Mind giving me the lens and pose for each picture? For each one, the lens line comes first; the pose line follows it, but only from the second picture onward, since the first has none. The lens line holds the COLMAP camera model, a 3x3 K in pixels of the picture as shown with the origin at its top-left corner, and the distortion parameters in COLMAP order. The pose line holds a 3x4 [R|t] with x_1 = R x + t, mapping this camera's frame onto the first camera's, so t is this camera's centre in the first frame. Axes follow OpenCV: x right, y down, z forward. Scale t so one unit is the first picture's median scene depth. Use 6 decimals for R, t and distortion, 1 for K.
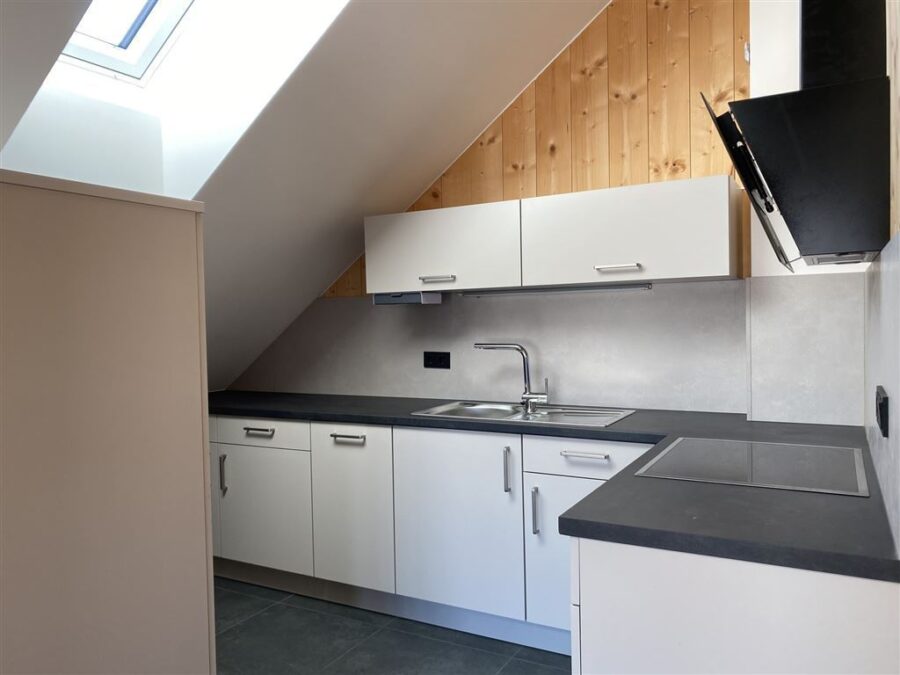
lens RADIAL K [[684.5, 0, 450.0], [0, 684.5, 337.5], [0, 0, 1]] dist [0.002724, 0.001727]
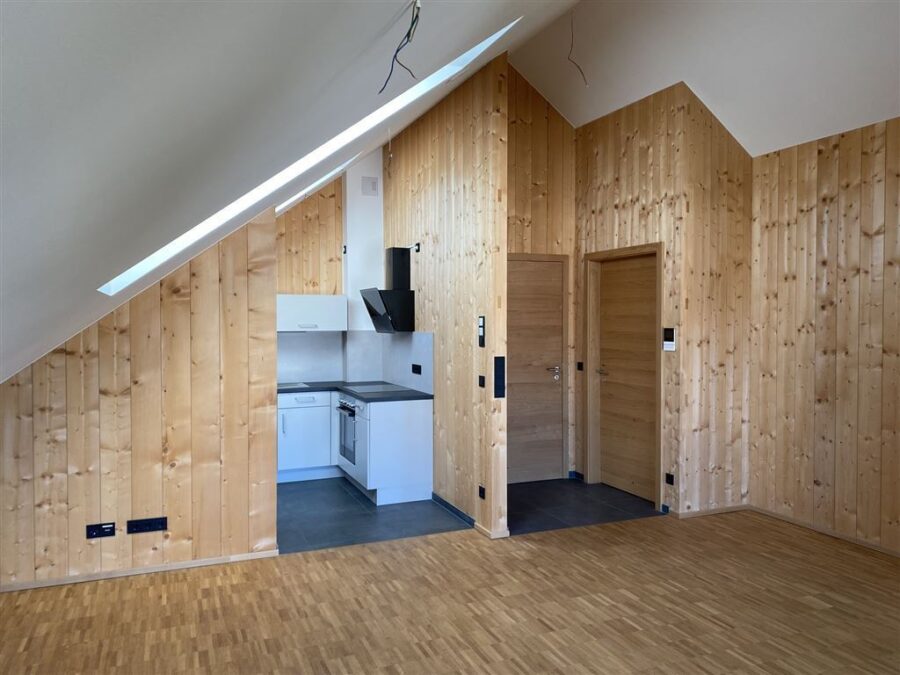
lens RADIAL K [[684.5, 0, 450.0], [0, 684.5, 337.5], [0, 0, 1]] dist [0.002724, 0.001727]
pose [[0.615360, 0.005622, 0.788226, -1.355195], [0.001988, 0.999960, -0.008685, -0.033196], [-0.788244, 0.006911, 0.615324, -0.940023]]
